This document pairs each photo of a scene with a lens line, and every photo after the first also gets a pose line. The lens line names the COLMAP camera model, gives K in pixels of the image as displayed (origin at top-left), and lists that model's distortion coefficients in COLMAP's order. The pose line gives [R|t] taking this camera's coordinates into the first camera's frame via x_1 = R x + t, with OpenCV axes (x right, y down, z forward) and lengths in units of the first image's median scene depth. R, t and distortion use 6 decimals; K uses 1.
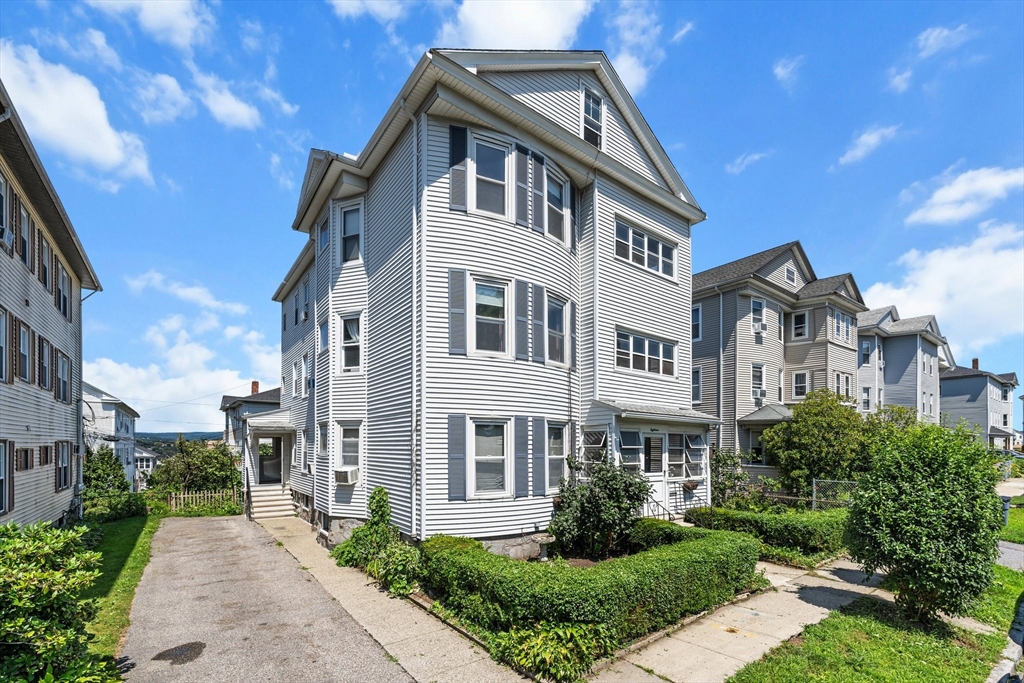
lens RADIAL K [[420.9, 0, 523.5], [0, 420.9, 343.4], [0, 0, 1]] dist [-0.001053, -0.000152]
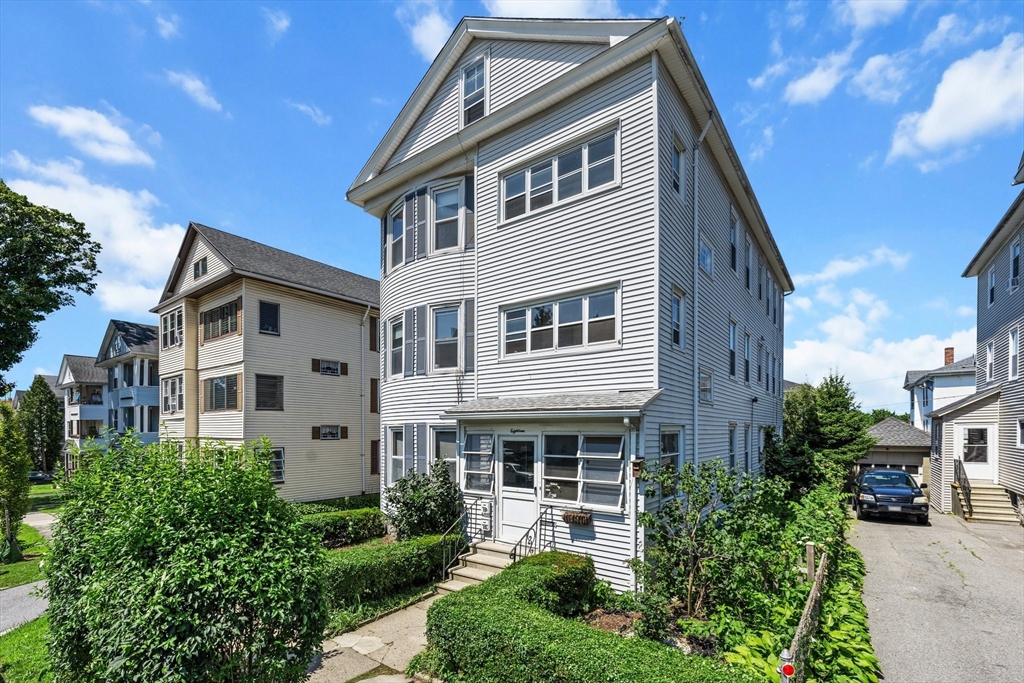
lens RADIAL K [[420.9, 0, 523.5], [0, 420.9, 343.4], [0, 0, 1]] dist [-0.001053, -0.000152]
pose [[0.306469, -0.209764, -0.928480, 0.988479], [0.225661, 0.963621, -0.143218, 0.156612], [0.924745, -0.165630, 0.342656, 0.736788]]
